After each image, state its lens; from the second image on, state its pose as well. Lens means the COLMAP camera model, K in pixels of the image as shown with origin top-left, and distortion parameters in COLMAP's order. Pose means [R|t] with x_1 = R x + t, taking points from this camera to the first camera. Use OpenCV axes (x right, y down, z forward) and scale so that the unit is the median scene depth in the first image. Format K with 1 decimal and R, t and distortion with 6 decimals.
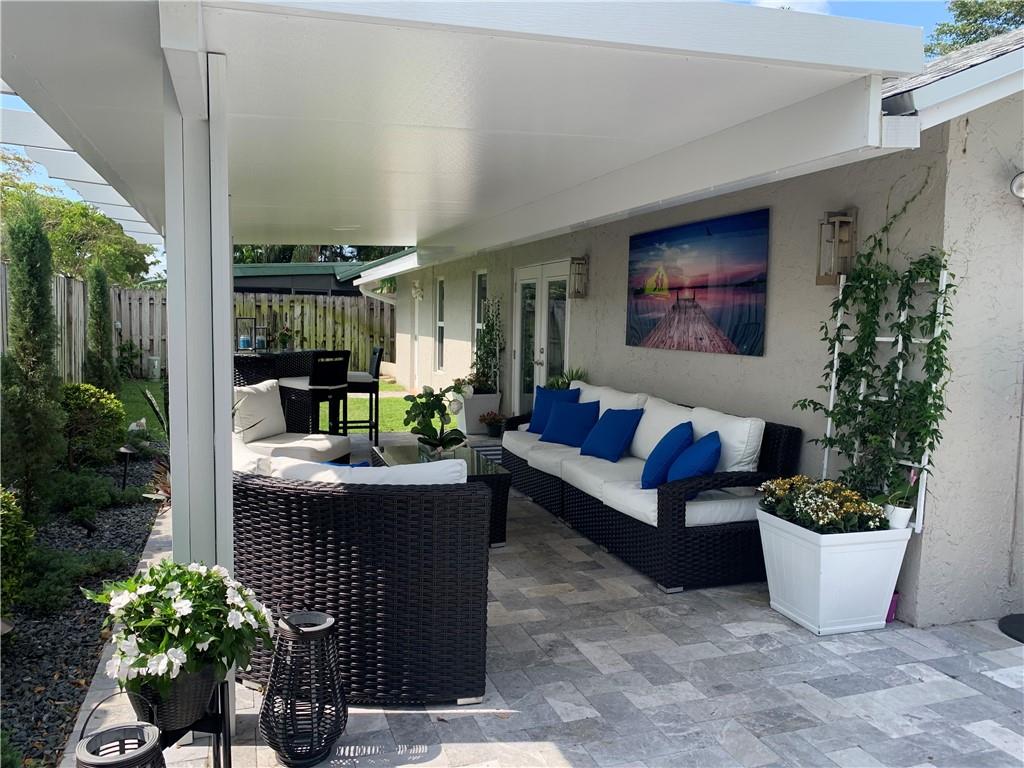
lens RADIAL K [[782.5, 0, 513.1], [0, 782.5, 382.3], [0, 0, 1]] dist [0.037266, -0.042933]
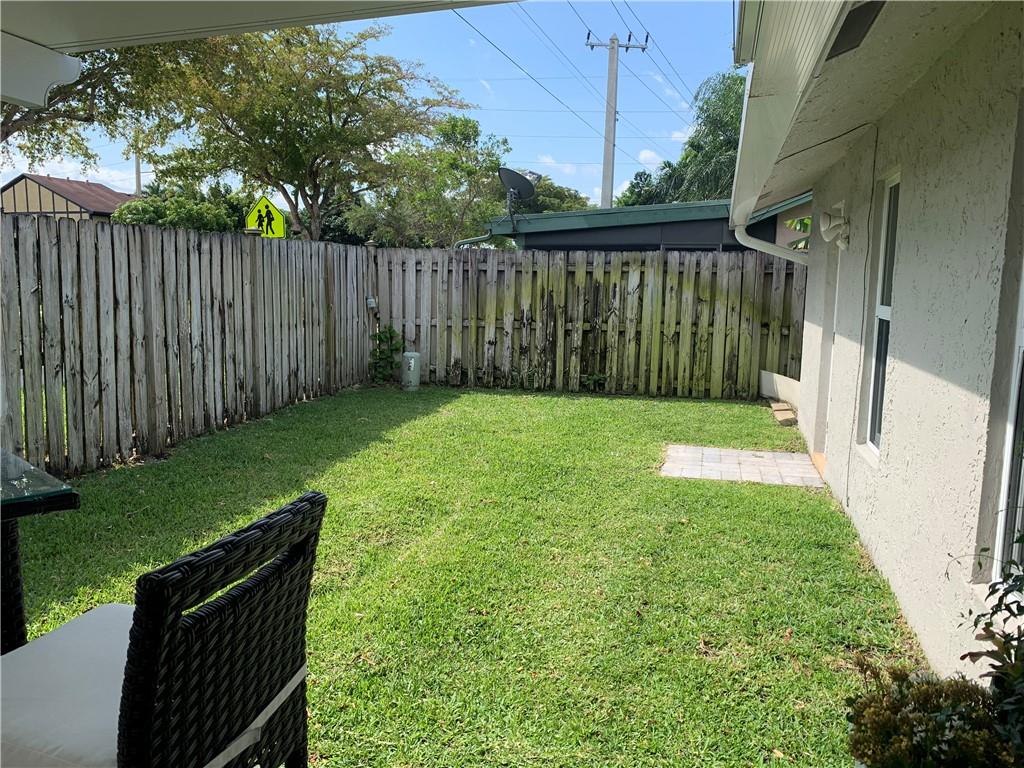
lens RADIAL K [[782.5, 0, 510.9], [0, 782.5, 385.9], [0, 0, 1]] dist [0.037266, -0.042933]
pose [[0.833843, 0.066286, -0.548007, -0.028063], [-0.043579, 0.997570, 0.054355, -0.040185], [0.550279, -0.021442, 0.834706, 0.464654]]
